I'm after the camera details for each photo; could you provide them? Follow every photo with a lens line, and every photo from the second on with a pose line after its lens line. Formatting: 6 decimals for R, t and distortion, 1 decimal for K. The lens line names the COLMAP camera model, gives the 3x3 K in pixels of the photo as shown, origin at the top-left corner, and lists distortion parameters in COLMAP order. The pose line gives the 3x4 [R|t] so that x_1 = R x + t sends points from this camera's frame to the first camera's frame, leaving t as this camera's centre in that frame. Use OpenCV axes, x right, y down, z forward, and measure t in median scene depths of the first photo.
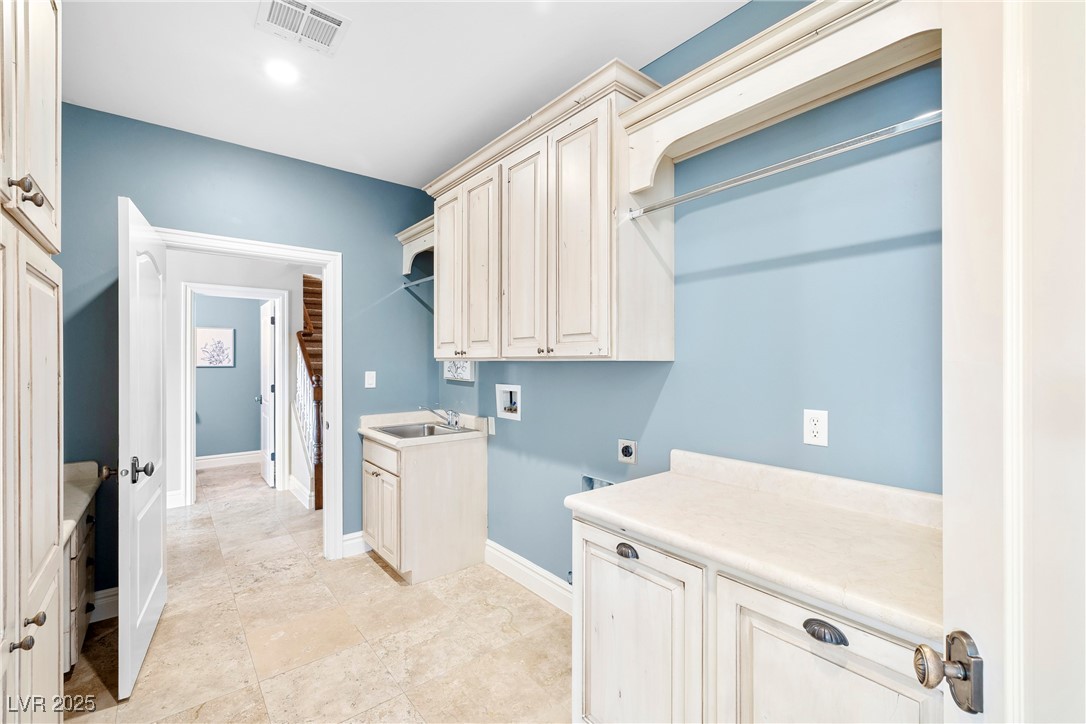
lens RADIAL K [[460.2, 0, 542.1], [0, 460.2, 363.9], [0, 0, 1]] dist [0.007081, -0.000173]
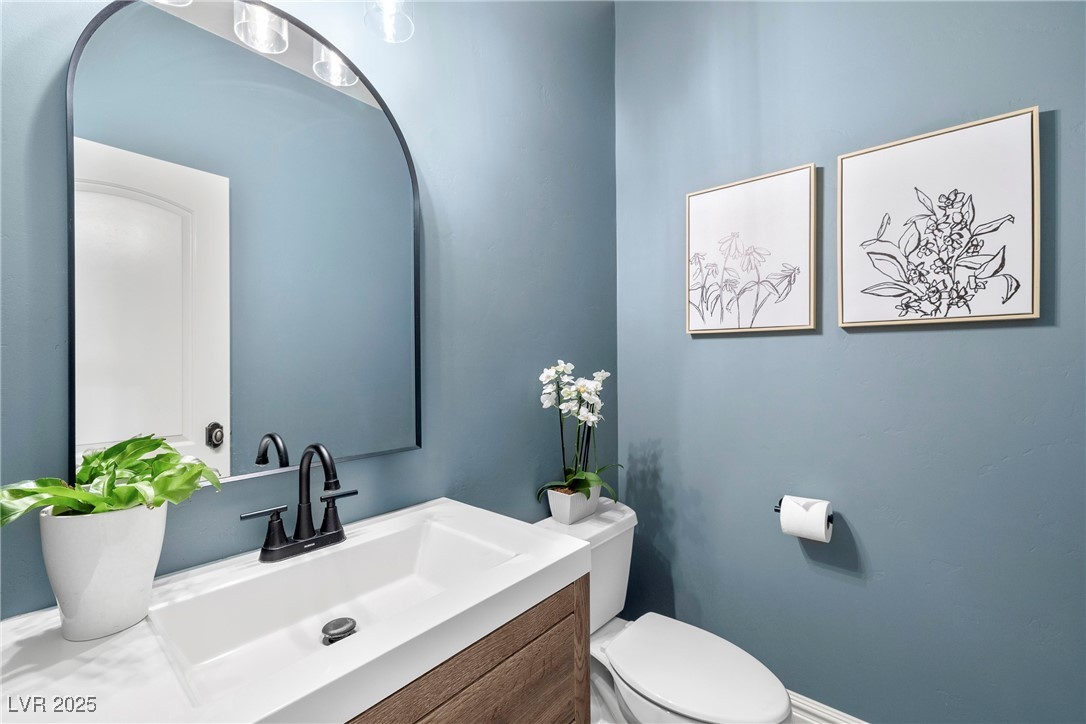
lens RADIAL K [[460.2, 0, 542.1], [0, 460.2, 360.7], [0, 0, 1]] dist [0.007081, -0.000173]
pose [[0.161782, -0.002073, -0.986824, -0.527407], [0.007098, 0.999974, -0.000937, 0.021312], [0.986801, -0.006853, 0.161792, 0.787880]]
